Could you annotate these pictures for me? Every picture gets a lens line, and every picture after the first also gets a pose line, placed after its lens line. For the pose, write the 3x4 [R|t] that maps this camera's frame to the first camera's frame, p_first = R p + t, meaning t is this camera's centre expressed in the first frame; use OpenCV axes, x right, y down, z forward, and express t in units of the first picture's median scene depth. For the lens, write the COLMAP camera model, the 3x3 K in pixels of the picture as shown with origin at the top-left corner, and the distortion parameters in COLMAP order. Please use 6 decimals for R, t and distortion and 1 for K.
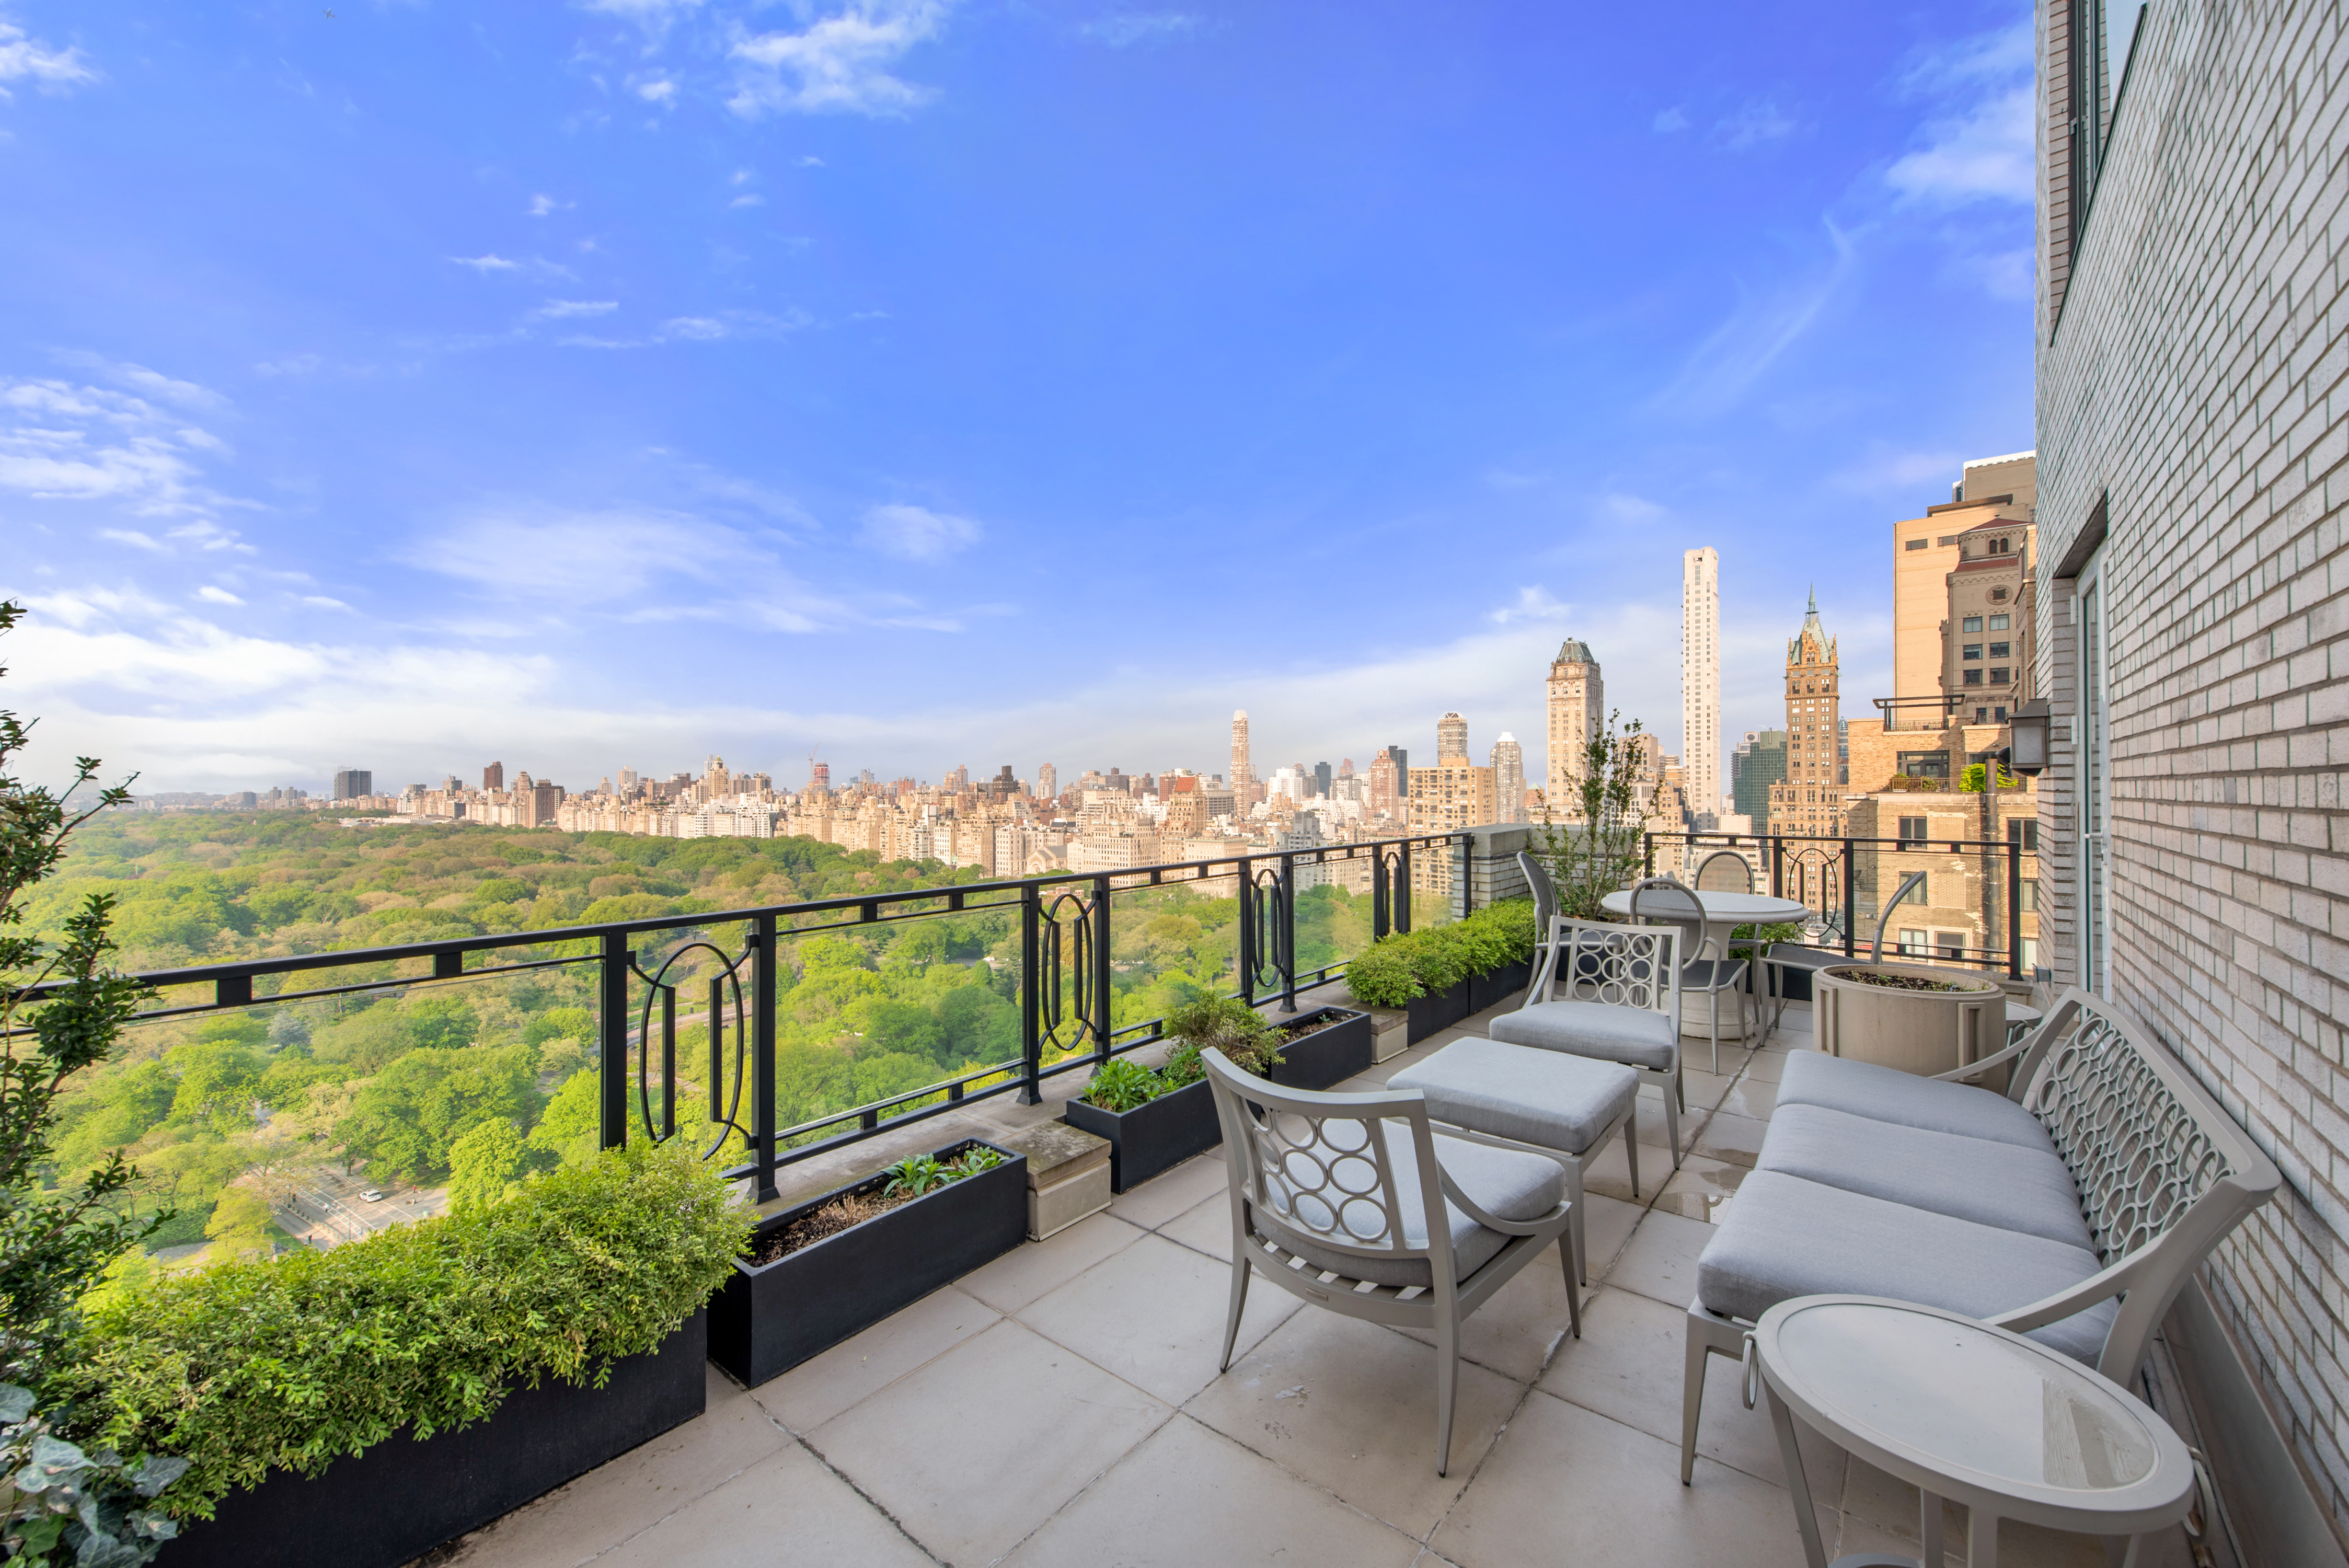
lens RADIAL K [[929.2, 0, 1173.8], [0, 929.2, 787.8], [0, 0, 1]] dist [0.009560, -0.002139]
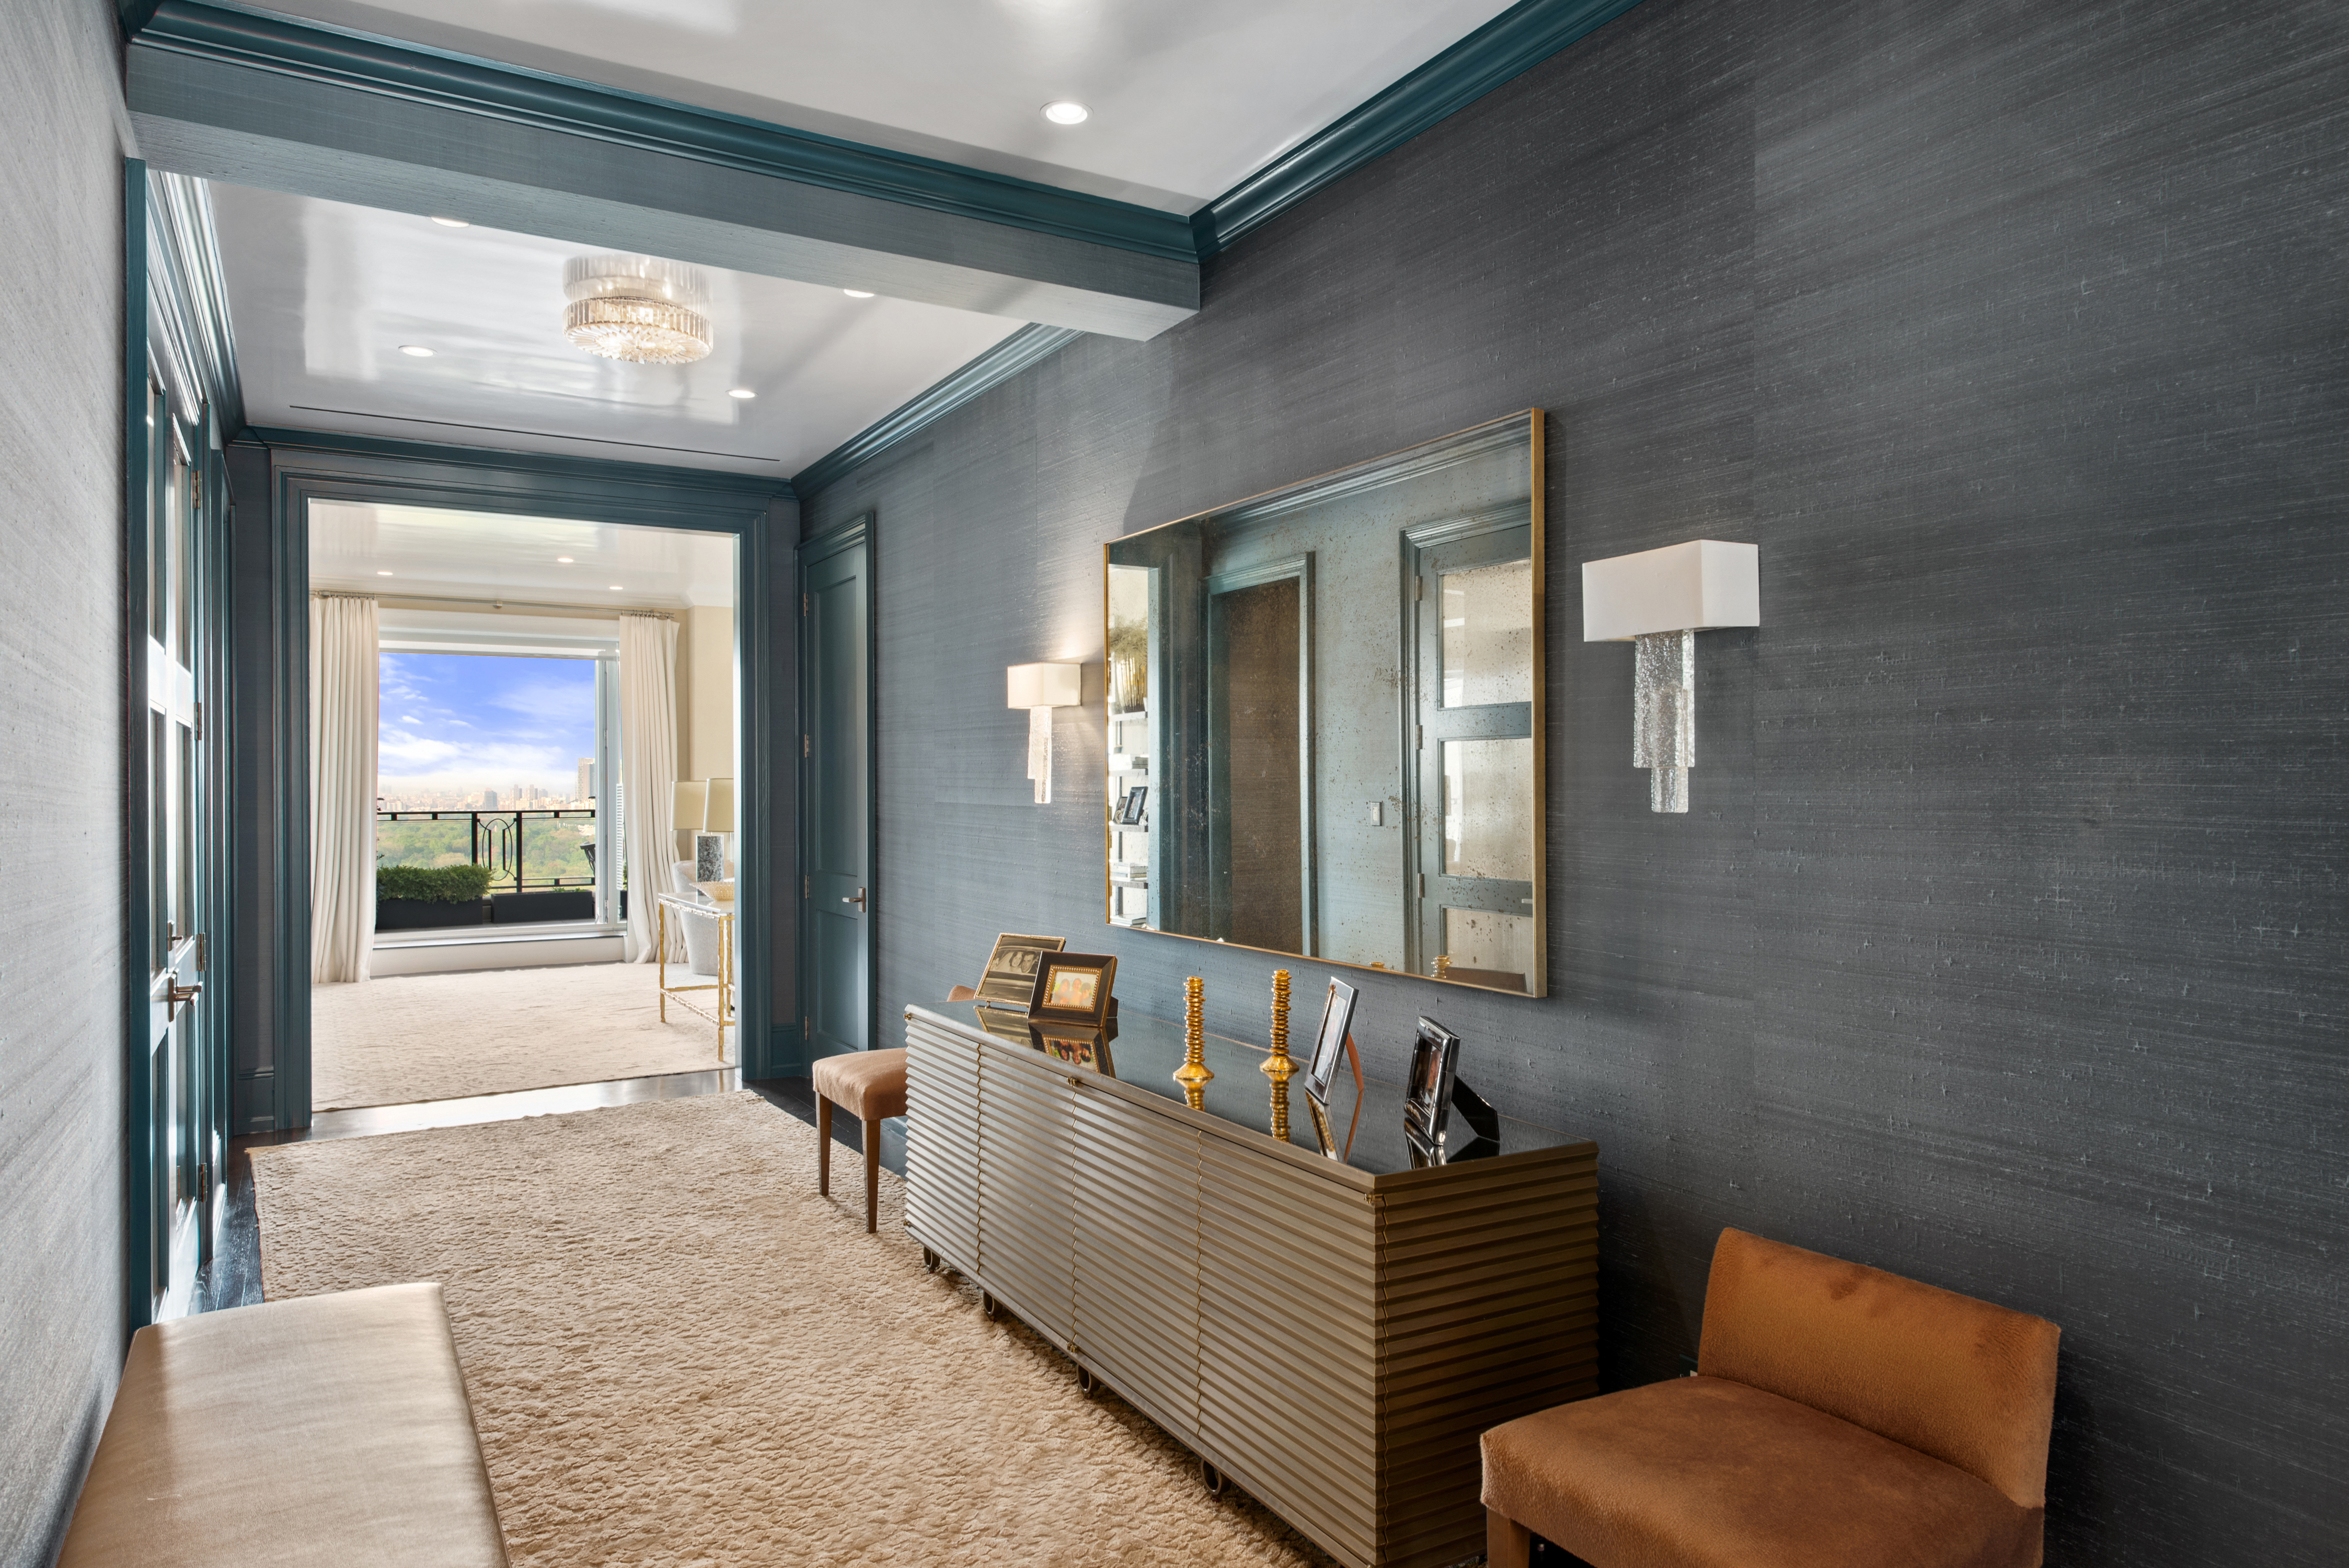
lens RADIAL K [[1467.9, 0, 1155.4], [0, 1467.9, 785.7], [0, 0, 1]] dist [0.037684, 0.000989]
pose [[0.937061, 0.000376, -0.349164, 3.955236], [-0.000452, 1.000000, -0.000135, 0.040796], [0.349164, 0.000285, 0.937062, -3.547551]]
